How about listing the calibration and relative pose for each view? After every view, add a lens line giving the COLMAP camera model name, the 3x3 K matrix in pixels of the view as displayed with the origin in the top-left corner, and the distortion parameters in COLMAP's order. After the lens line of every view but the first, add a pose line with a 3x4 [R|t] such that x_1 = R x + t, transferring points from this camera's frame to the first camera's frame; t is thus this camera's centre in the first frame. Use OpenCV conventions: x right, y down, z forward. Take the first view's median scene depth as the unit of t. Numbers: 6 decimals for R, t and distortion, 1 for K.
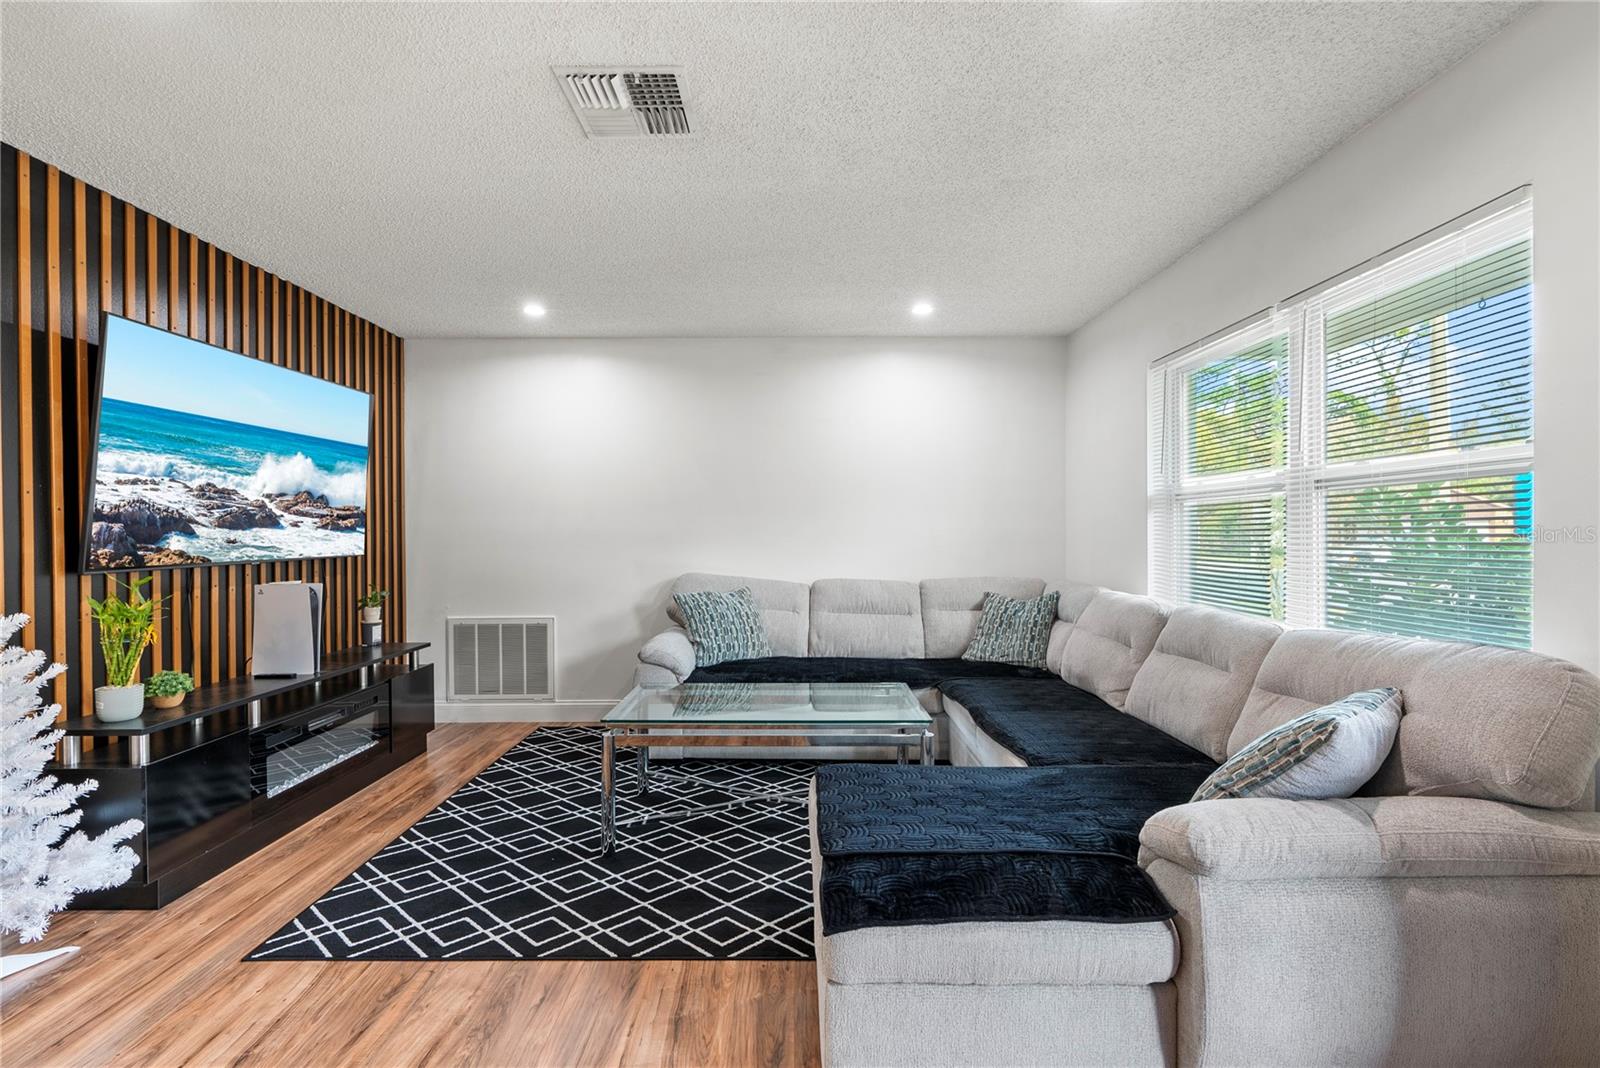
lens RADIAL K [[724.6, 0, 791.7], [0, 724.6, 535.6], [0, 0, 1]] dist [-0.019135, 0.008775]
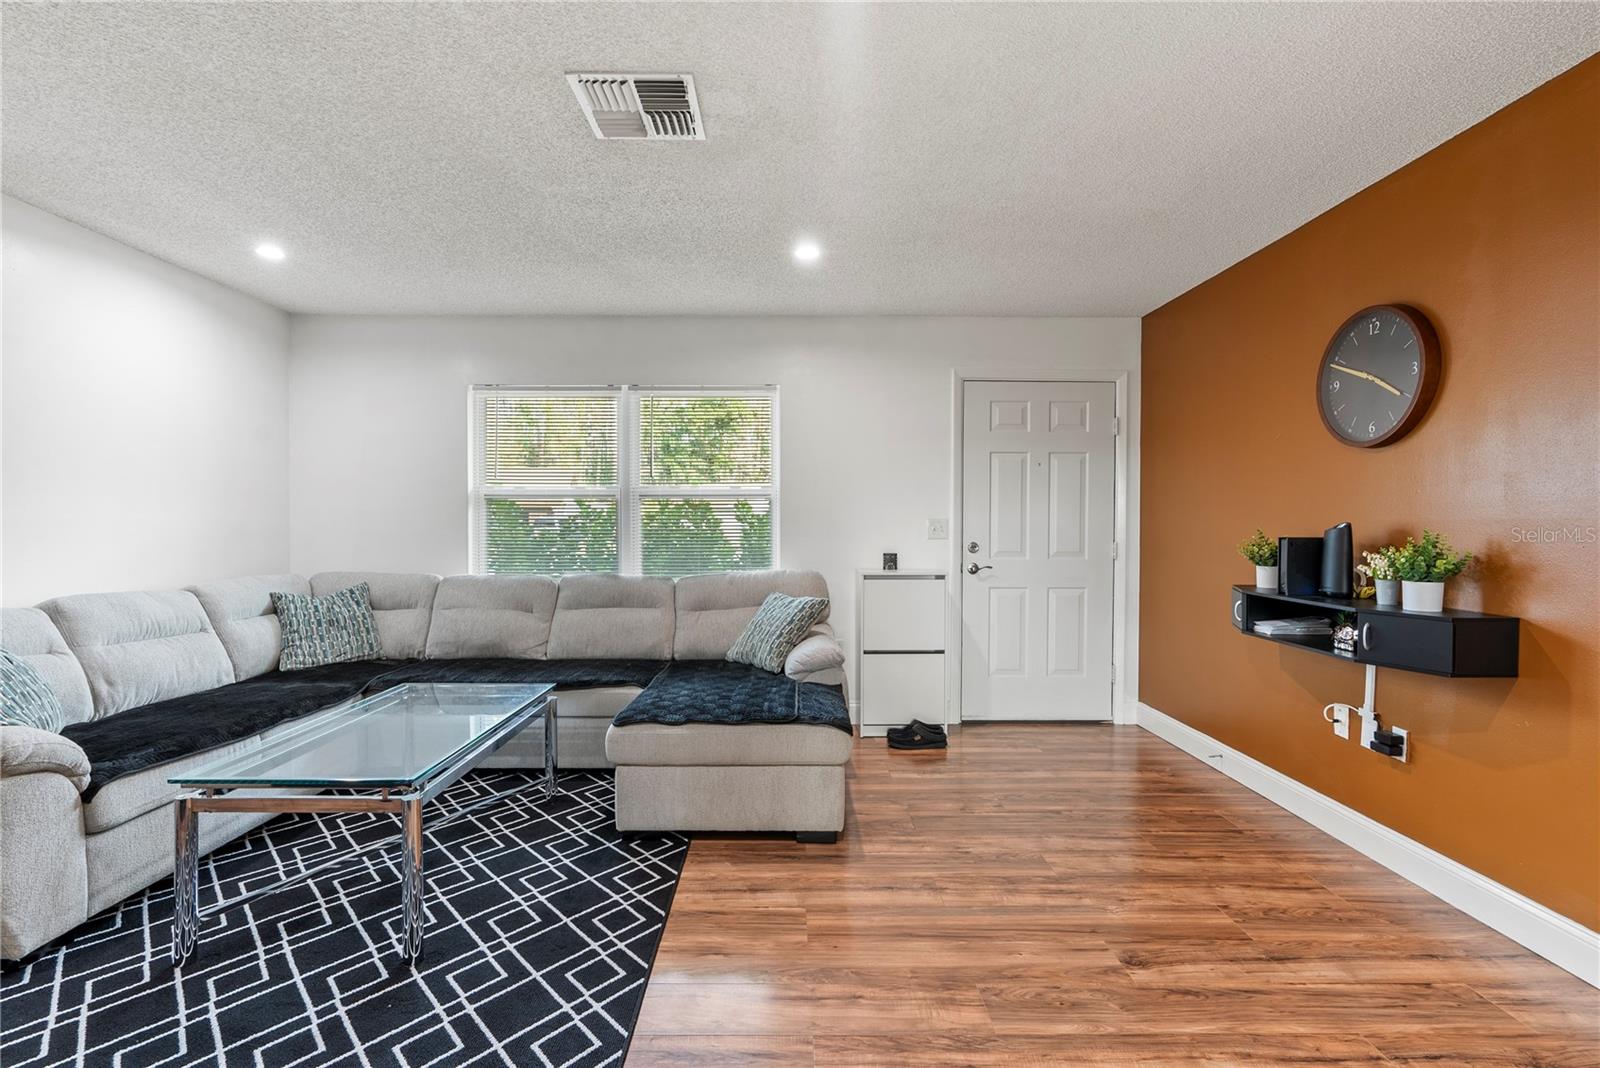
lens RADIAL K [[744.0, 0, 800.0], [0, 744.0, 534.0], [0, 0, 1]] dist [-0.003704, -0.000341]
pose [[-0.012640, -0.012217, 0.999845, -1.112373], [0.002741, 0.999921, 0.012252, -0.002504], [-0.999916, 0.002896, -0.012606, 0.673544]]
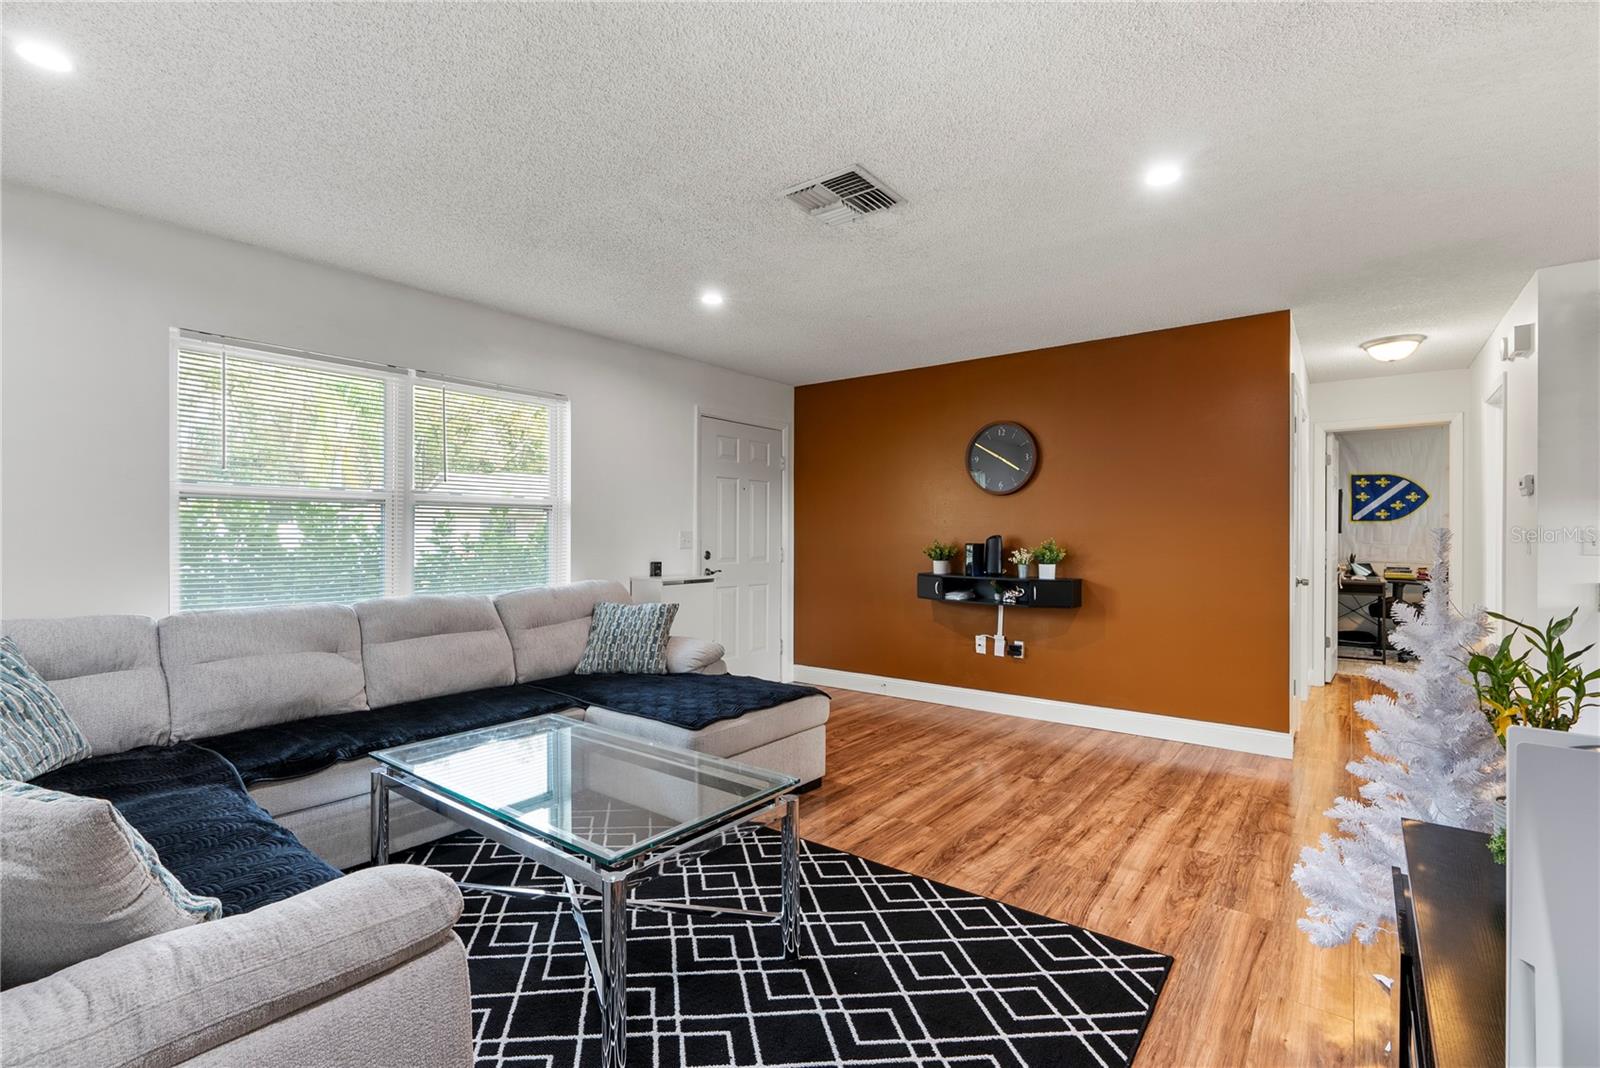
lens RADIAL K [[724.6, 0, 791.7], [0, 724.6, 535.6], [0, 0, 1]] dist [-0.019135, 0.008775]
pose [[-0.790096, 0.001166, 0.612983, -0.796873], [0.002264, 0.999997, 0.001016, -0.005419], [-0.612980, 0.002190, -0.790096, 1.763193]]
